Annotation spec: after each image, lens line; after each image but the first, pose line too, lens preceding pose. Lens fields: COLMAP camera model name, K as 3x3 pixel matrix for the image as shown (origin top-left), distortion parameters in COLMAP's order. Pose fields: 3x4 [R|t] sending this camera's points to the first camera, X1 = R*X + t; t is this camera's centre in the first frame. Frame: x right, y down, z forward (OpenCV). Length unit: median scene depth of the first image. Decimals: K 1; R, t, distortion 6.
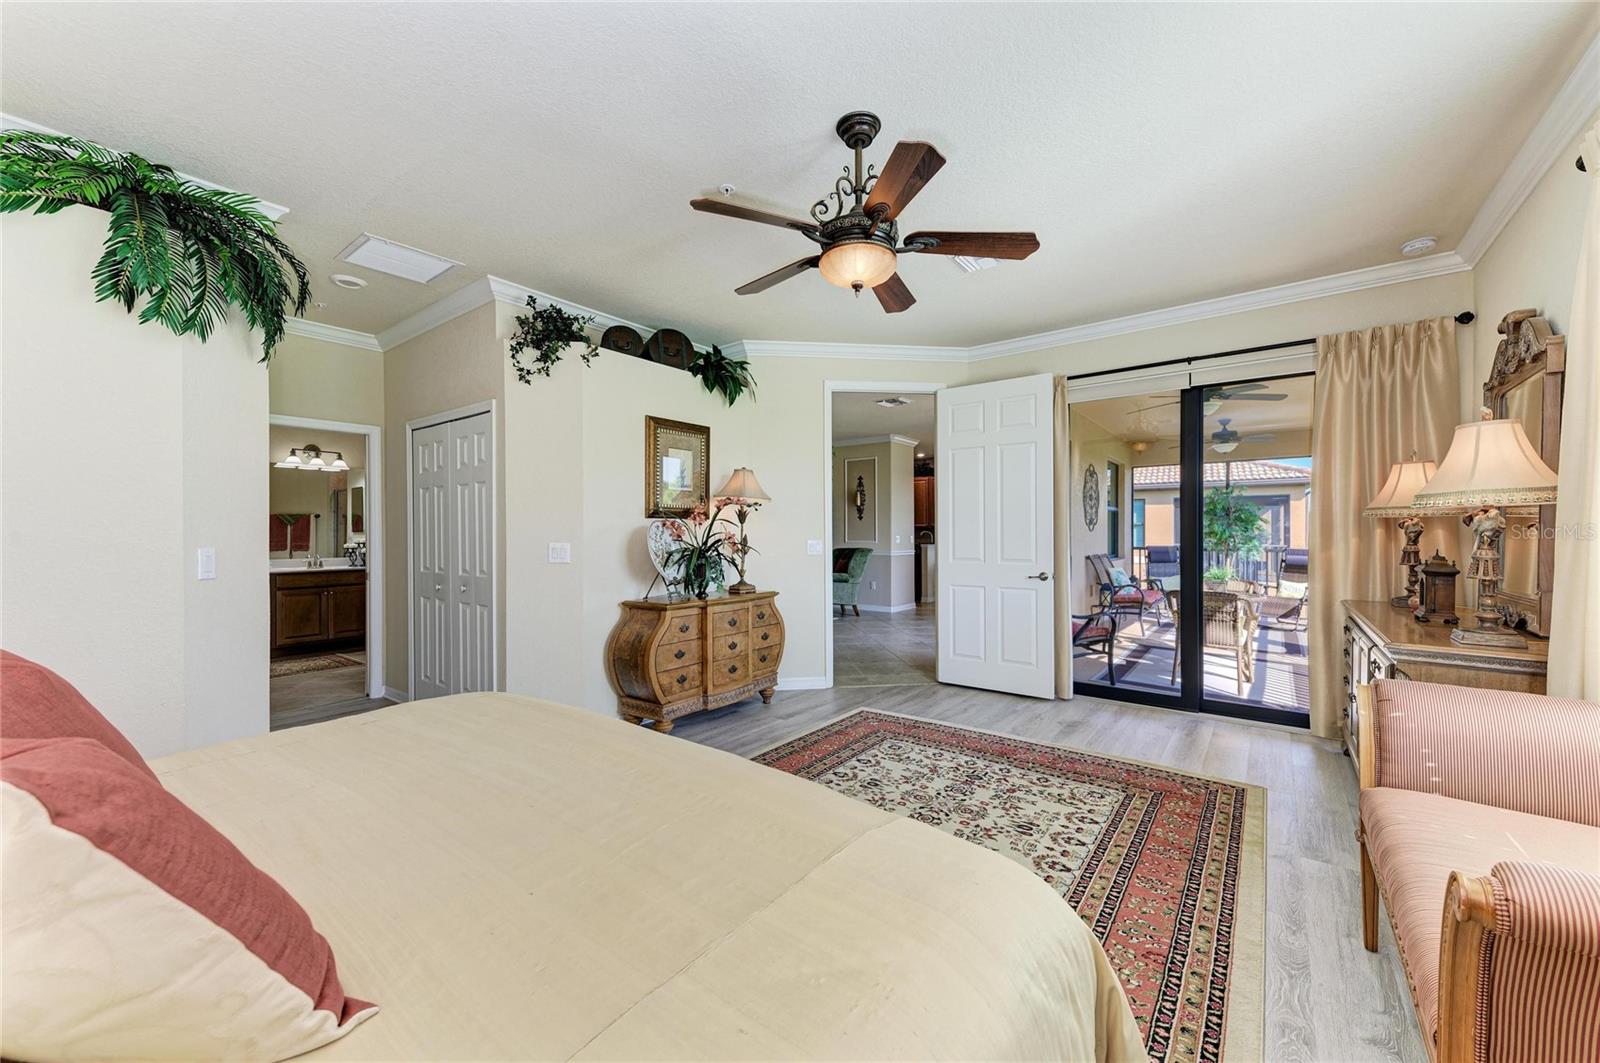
lens RADIAL K [[599.4, 0, 797.4], [0, 599.4, 534.7], [0, 0, 1]] dist [0.021301, -0.006533]
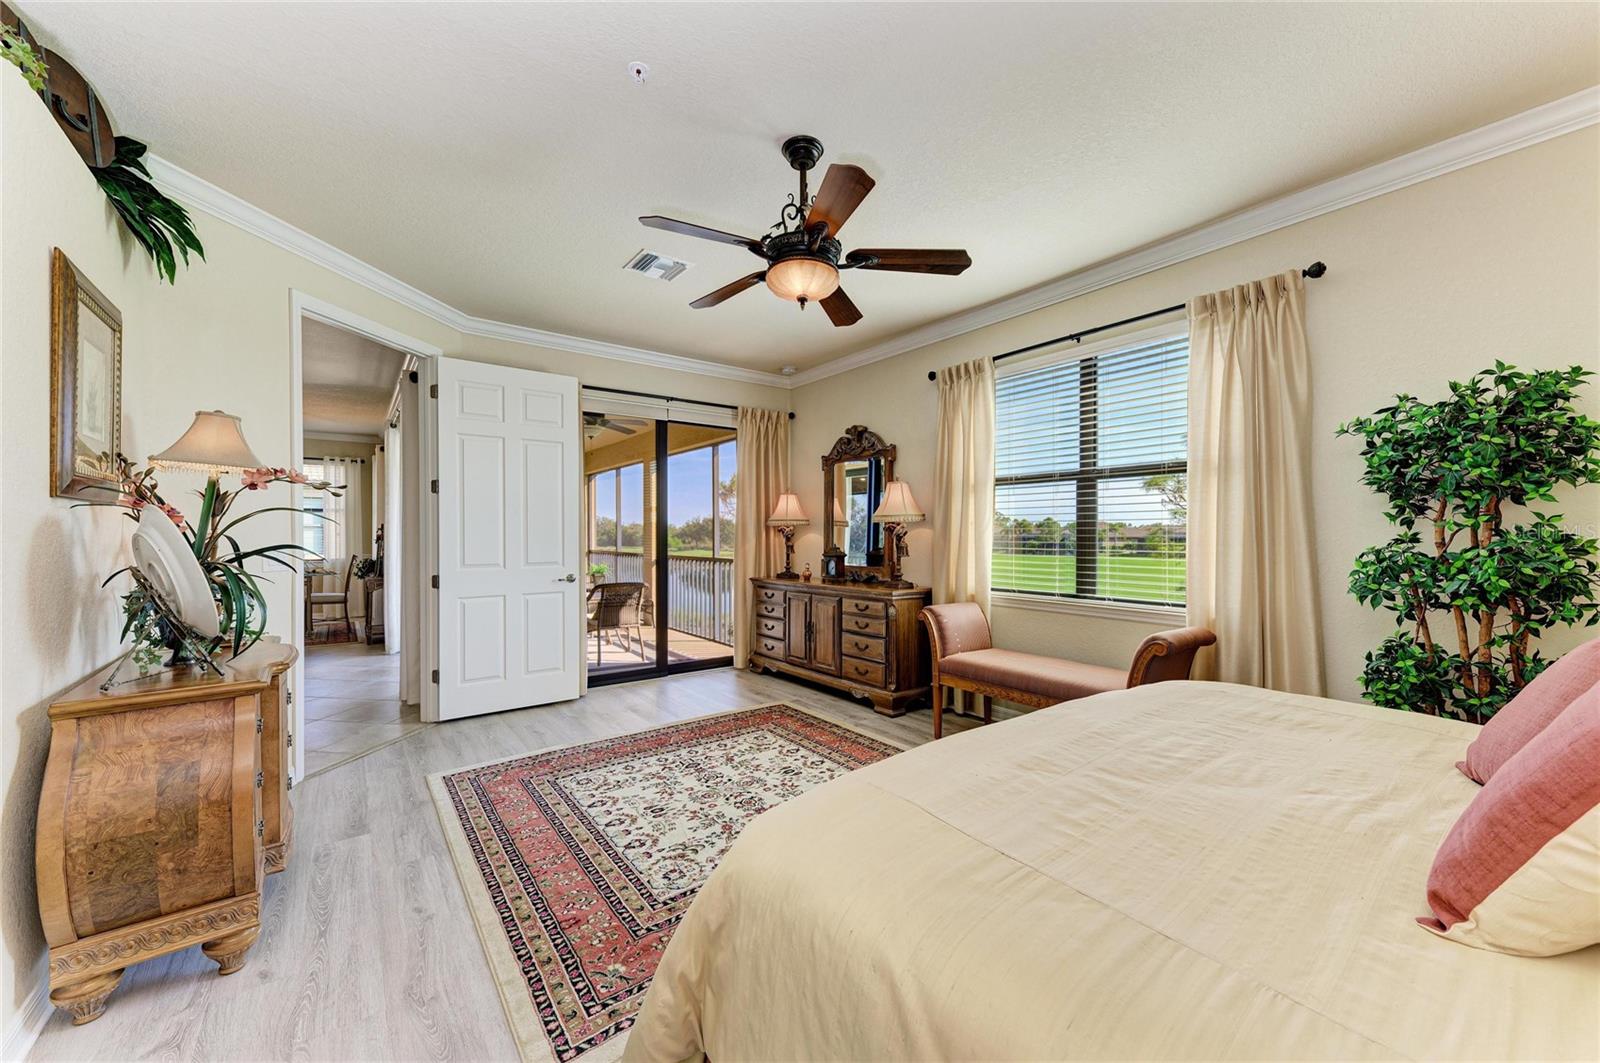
lens RADIAL K [[599.4, 0, 797.4], [0, 599.4, 534.7], [0, 0, 1]] dist [0.021301, -0.006533]
pose [[0.289895, 0.005530, 0.957043, -0.642399], [0.007379, 0.999941, -0.008013, 0.011071], [-0.957030, 0.009385, 0.289837, 0.508117]]
